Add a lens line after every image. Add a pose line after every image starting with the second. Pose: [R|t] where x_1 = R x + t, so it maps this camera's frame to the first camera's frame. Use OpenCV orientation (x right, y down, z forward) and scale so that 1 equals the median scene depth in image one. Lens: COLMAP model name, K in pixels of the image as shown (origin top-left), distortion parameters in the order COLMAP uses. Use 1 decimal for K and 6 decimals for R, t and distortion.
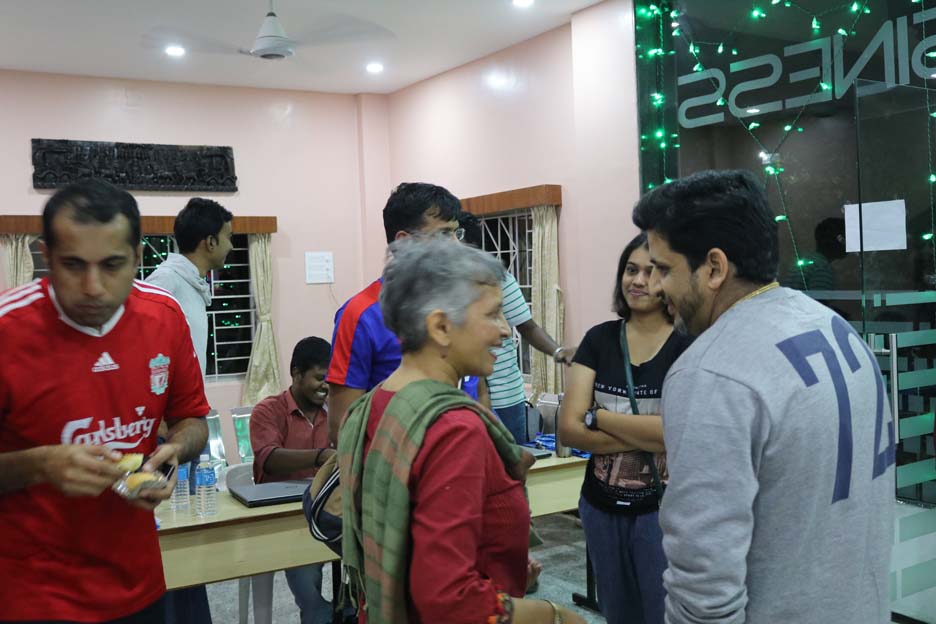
lens RADIAL K [[996.9, 0, 454.0], [0, 996.9, 307.3], [0, 0, 1]] dist [-0.068926, 0.000000]
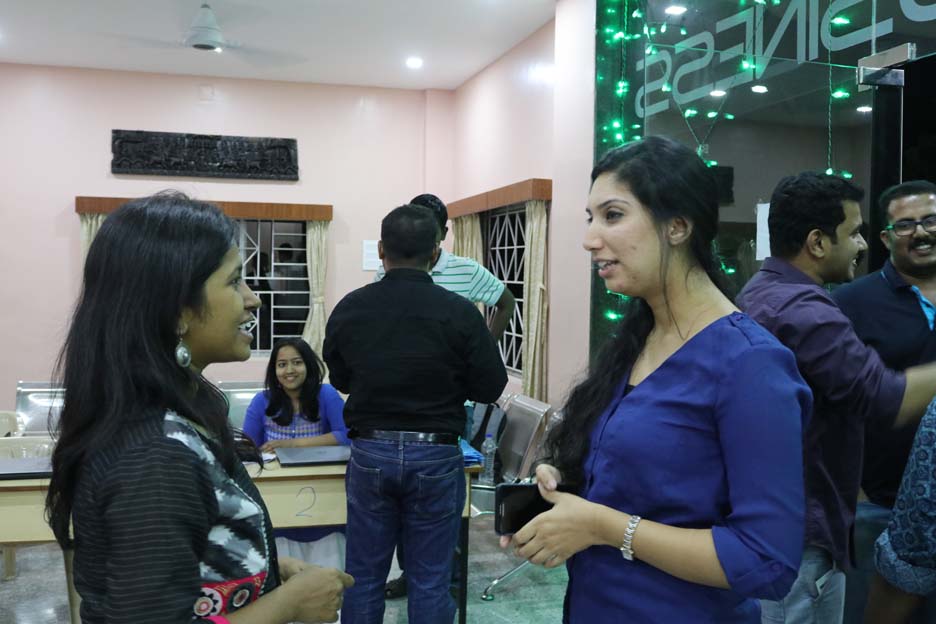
lens RADIAL K [[898.3, 0, 459.3], [0, 898.3, 302.7], [0, 0, 1]] dist [-0.084265, 0.000000]
pose [[0.962158, 0.058568, -0.266125, 0.225827], [-0.056440, 0.998283, 0.015646, -0.010756], [0.266584, -0.000034, 0.963812, 0.123248]]
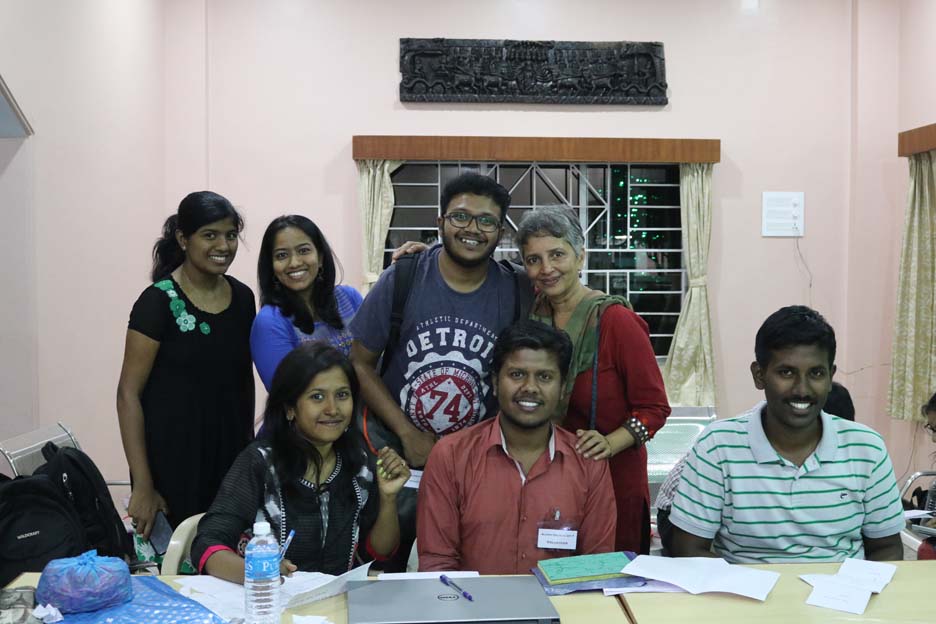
lens RADIAL K [[1065.9, 0, 466.8], [0, 1065.9, 305.7], [0, 0, 1]] dist [-0.074659, 0.000000]
pose [[0.874794, 0.062924, -0.480392, 0.034849], [-0.044380, 0.997769, 0.049878, -0.003237], [0.482459, -0.022313, 0.875634, 0.269118]]
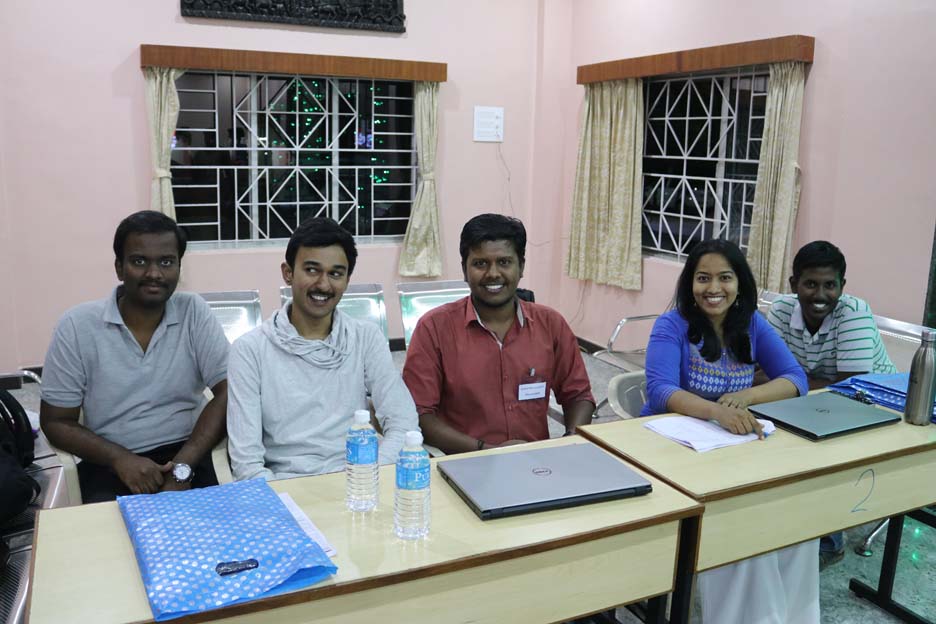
lens RADIAL K [[831.2, 0, 461.8], [0, 831.2, 303.4], [0, 0, 1]] dist [-0.103946, 0.031846]
pose [[0.993095, 0.074950, -0.090248, -0.087848], [-0.059596, 0.984956, 0.162203, 0.000087], [0.101048, -0.155704, 0.982622, 0.257003]]
